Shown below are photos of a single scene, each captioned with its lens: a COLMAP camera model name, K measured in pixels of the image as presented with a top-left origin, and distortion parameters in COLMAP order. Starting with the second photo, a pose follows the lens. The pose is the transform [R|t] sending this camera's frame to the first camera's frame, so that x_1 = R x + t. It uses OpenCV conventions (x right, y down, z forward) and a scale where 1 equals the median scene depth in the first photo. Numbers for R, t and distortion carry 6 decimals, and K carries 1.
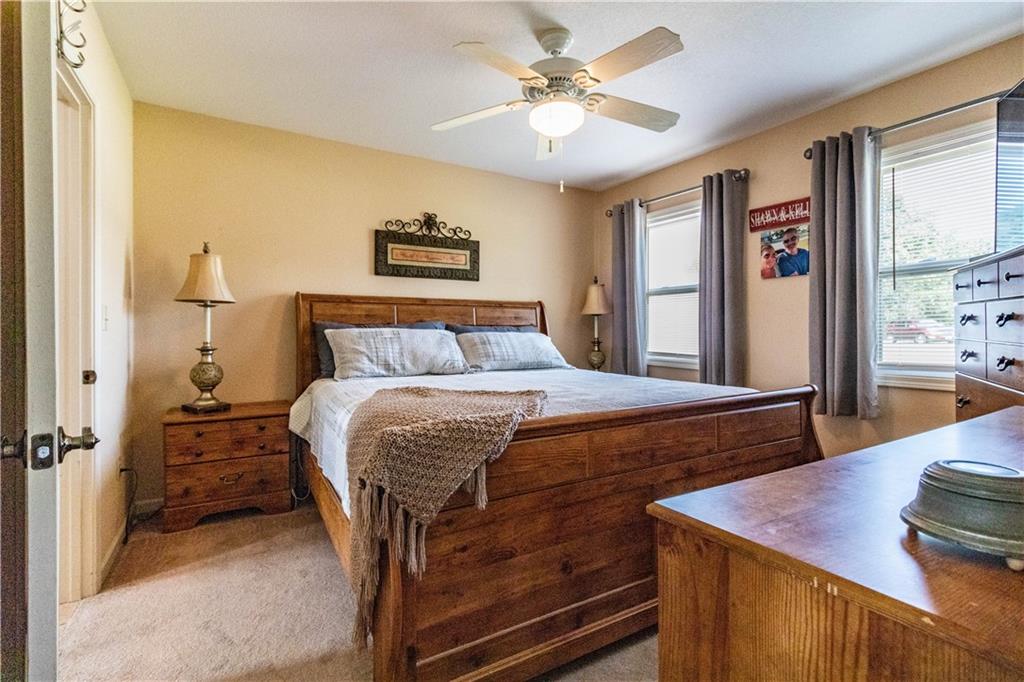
lens RADIAL K [[477.0, 0, 506.7], [0, 477.0, 340.1], [0, 0, 1]] dist [0.003245, -0.000919]
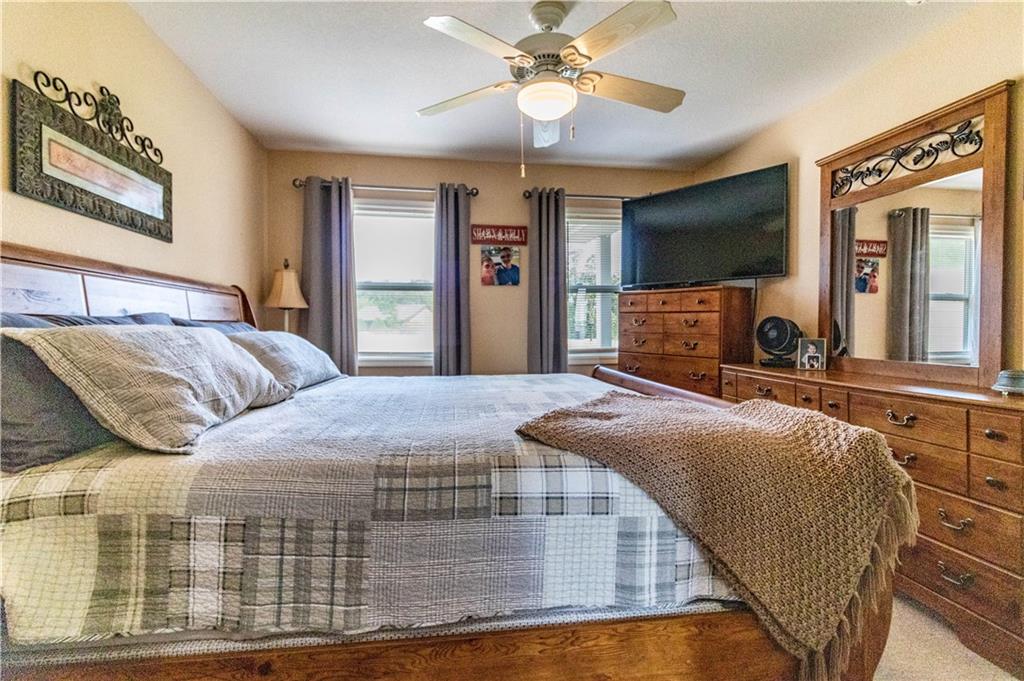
lens RADIAL K [[477.0, 0, 509.4], [0, 477.0, 334.6], [0, 0, 1]] dist [0.003245, -0.000919]
pose [[0.366447, -0.013526, 0.930341, -0.543224], [0.017986, 0.999810, 0.007452, -0.012466], [-0.930265, 0.014002, 0.366620, 0.504805]]
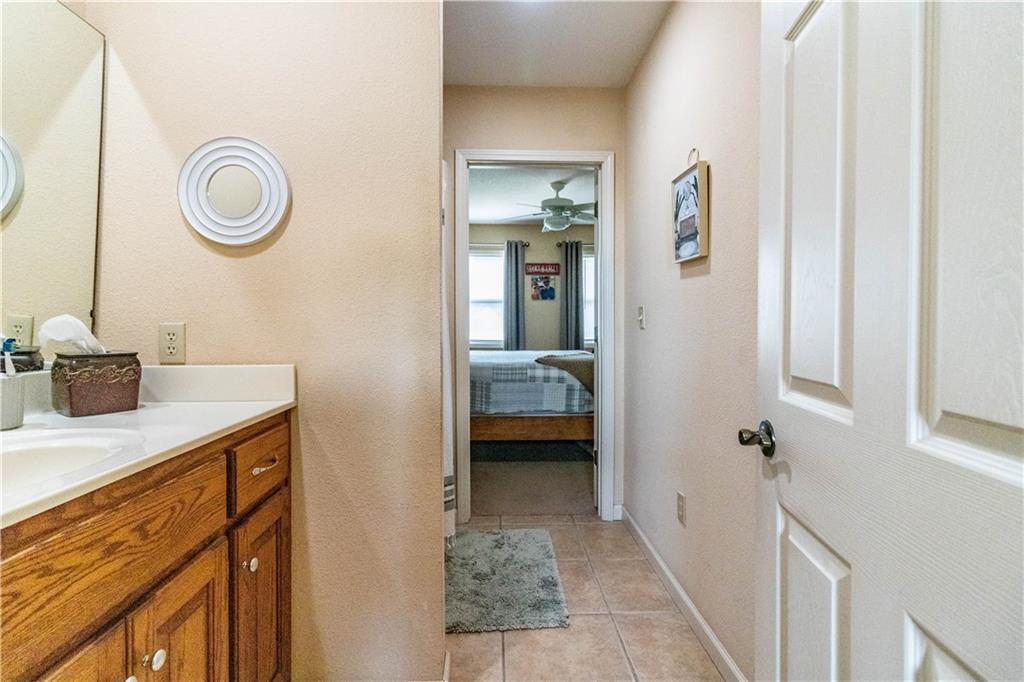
lens RADIAL K [[477.0, 0, 514.9], [0, 477.0, 332.7], [0, 0, 1]] dist [0.003245, -0.000919]
pose [[0.469410, -0.016129, 0.882833, -1.233519], [0.019749, 0.999775, 0.007764, -0.007707], [-0.882759, 0.013790, 0.469623, 0.141905]]
